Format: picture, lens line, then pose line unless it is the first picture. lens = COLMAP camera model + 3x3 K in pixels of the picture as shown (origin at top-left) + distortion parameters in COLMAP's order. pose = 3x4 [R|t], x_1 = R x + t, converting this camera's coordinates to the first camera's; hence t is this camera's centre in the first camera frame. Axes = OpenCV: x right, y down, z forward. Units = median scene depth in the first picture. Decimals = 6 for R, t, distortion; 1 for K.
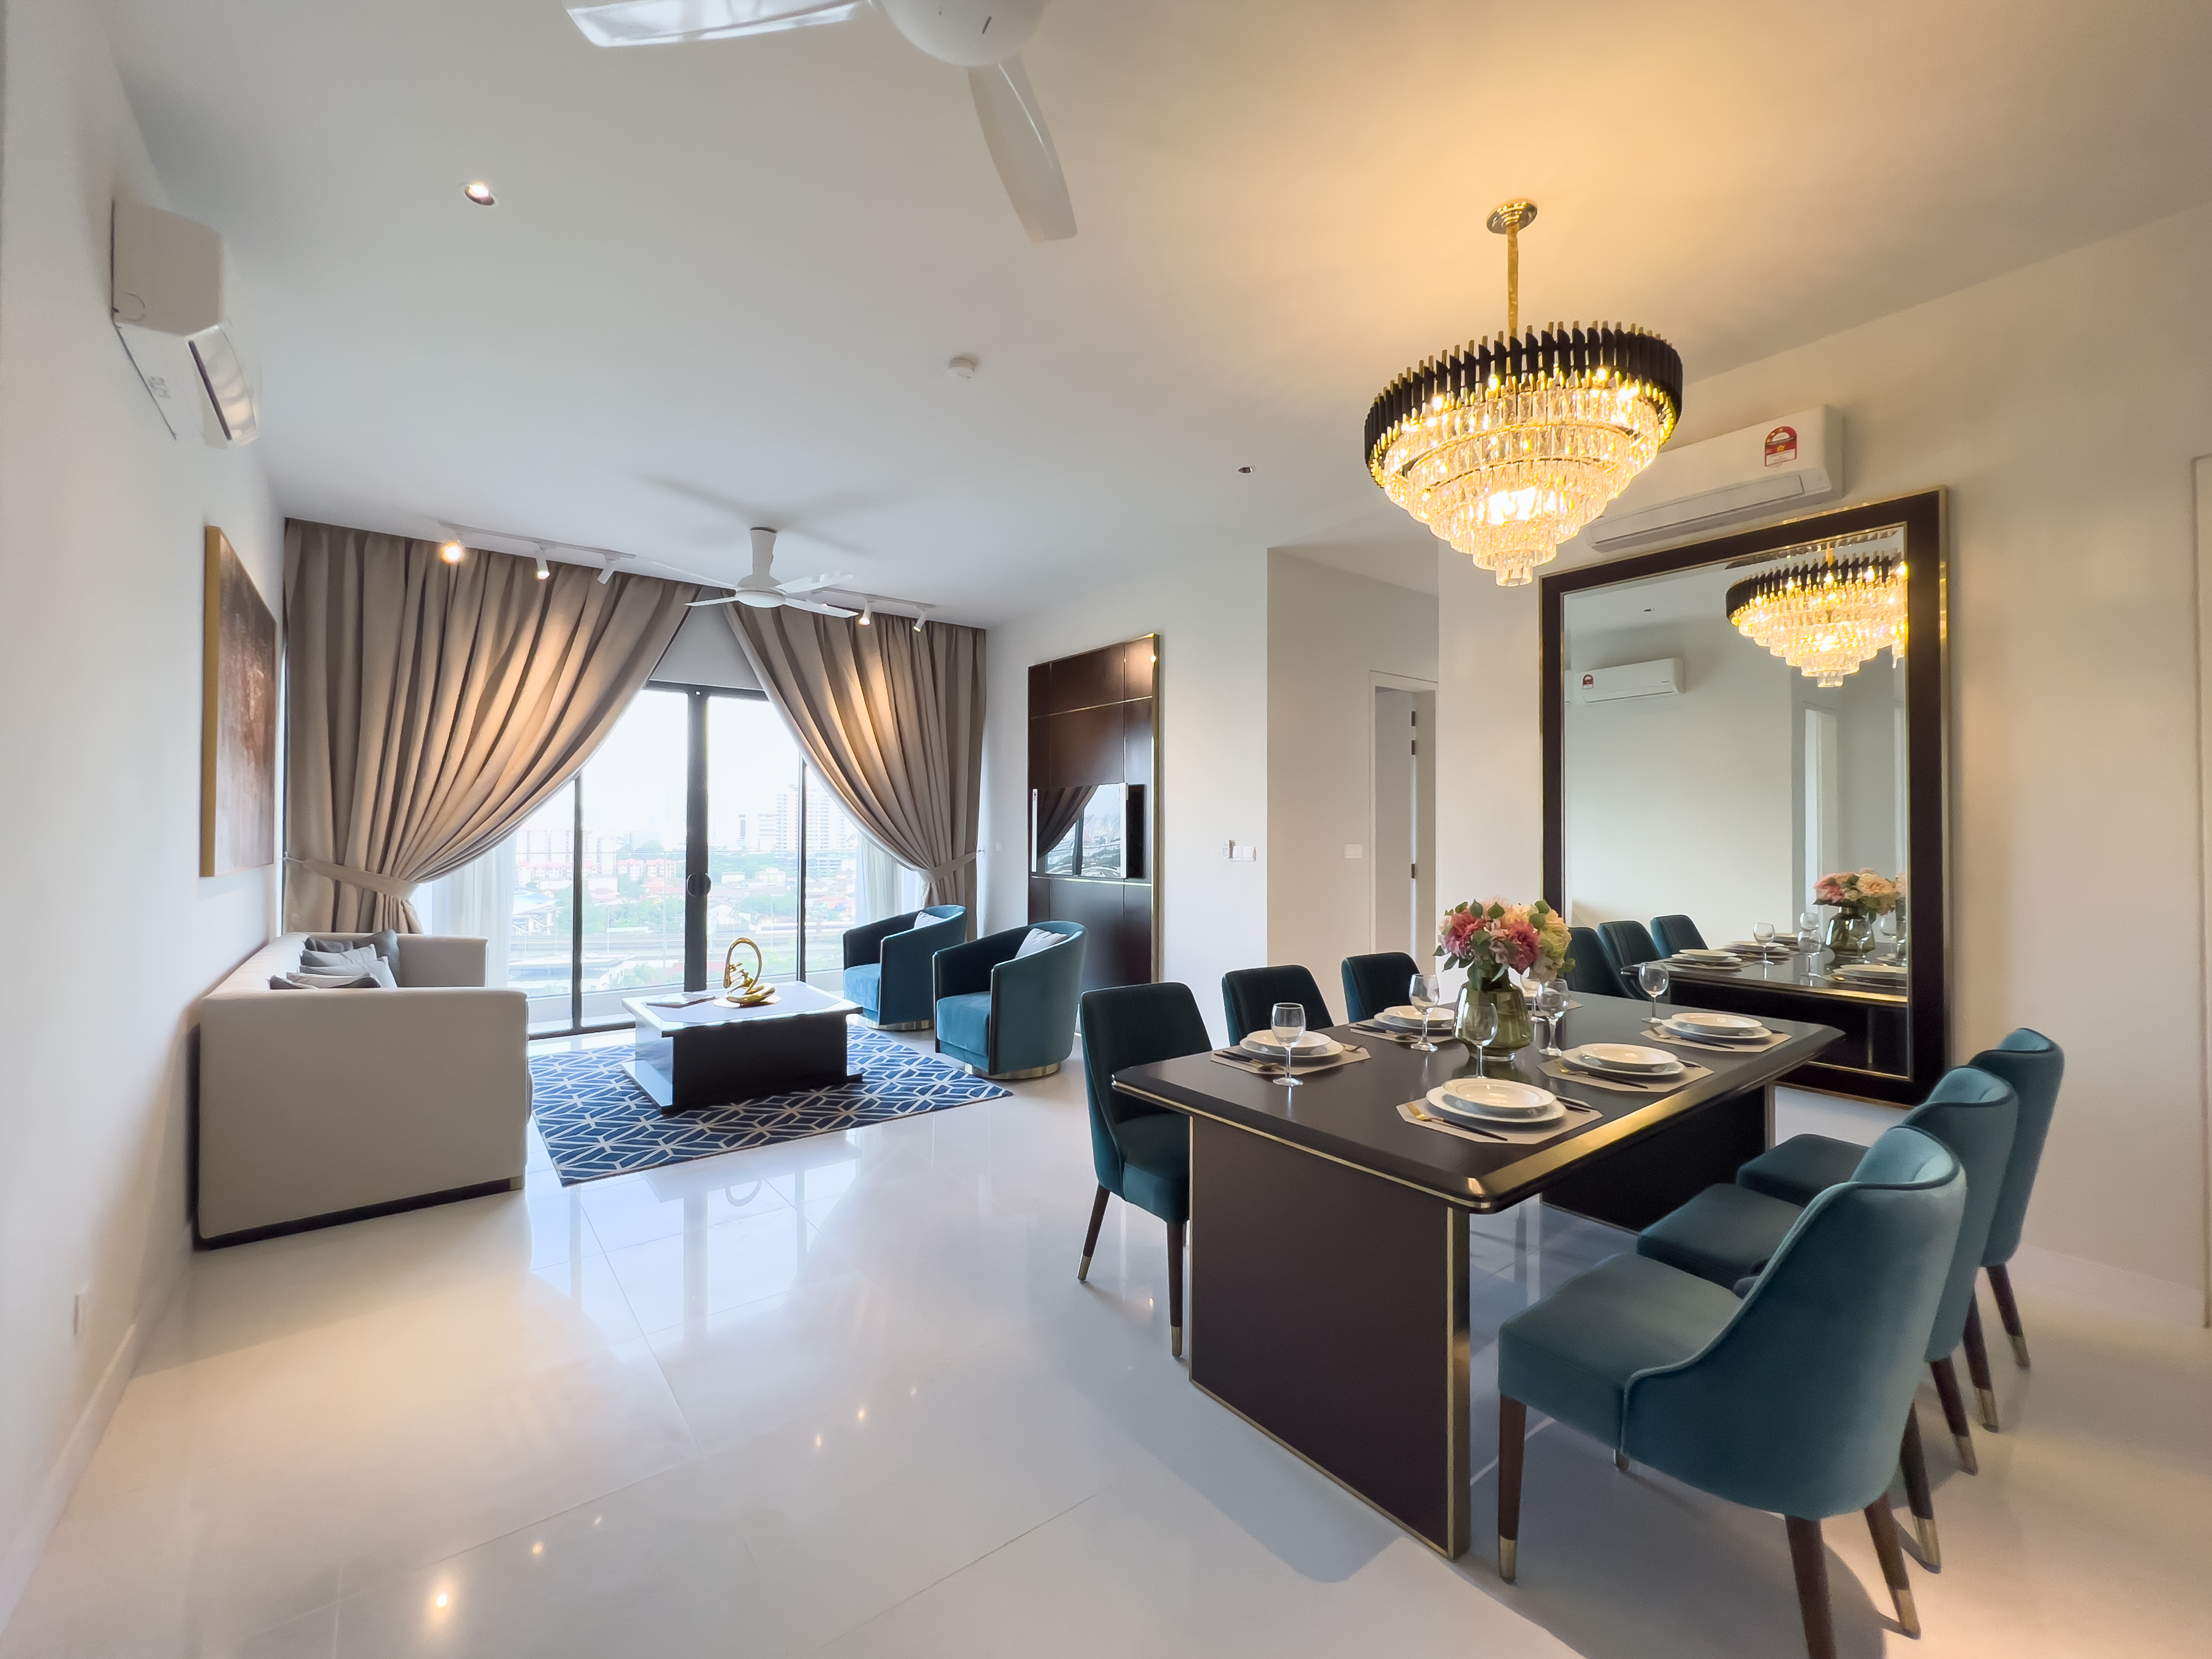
lens RADIAL K [[899.3, 0, 1093.6], [0, 899.3, 827.7], [0, 0, 1]] dist [0.002619, 0.000673]
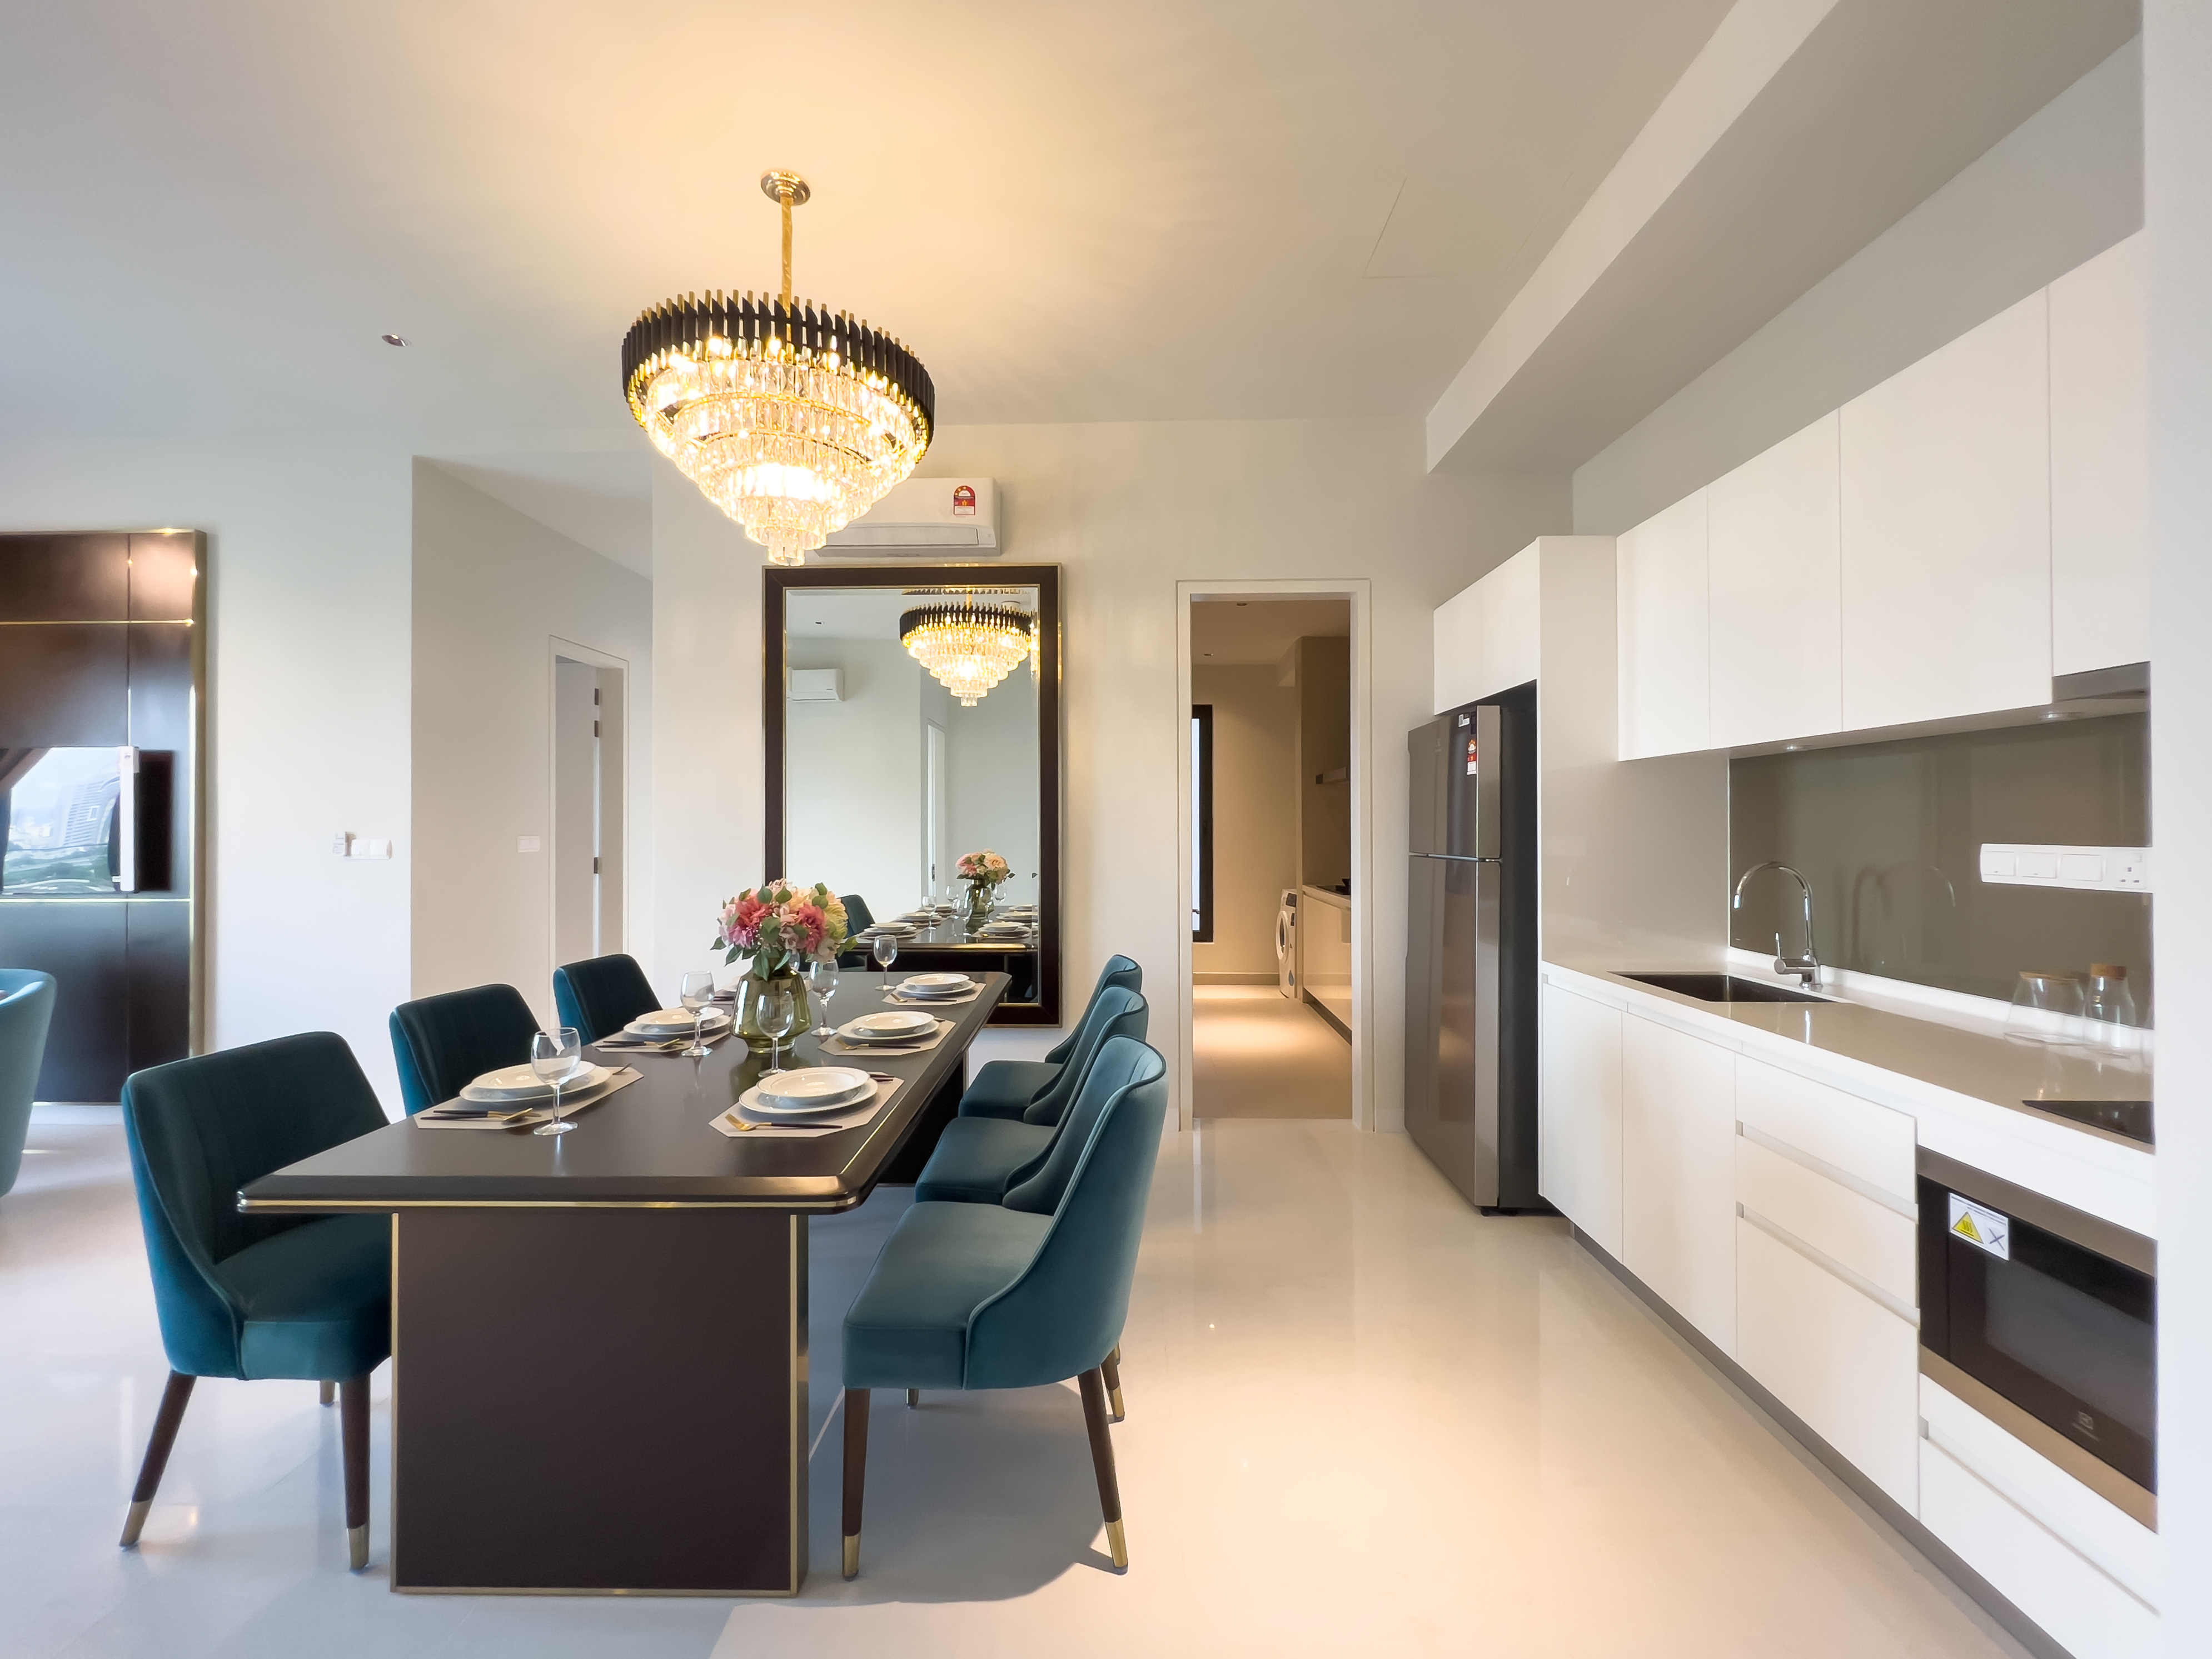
lens RADIAL K [[899.3, 0, 1097.0], [0, 899.3, 823.8], [0, 0, 1]] dist [0.002619, 0.000673]
pose [[0.635710, -0.000667, 0.771928, -0.072804], [-0.001542, 0.999997, 0.002134, 0.010682], [-0.771926, -0.002547, 0.635707, 0.106430]]
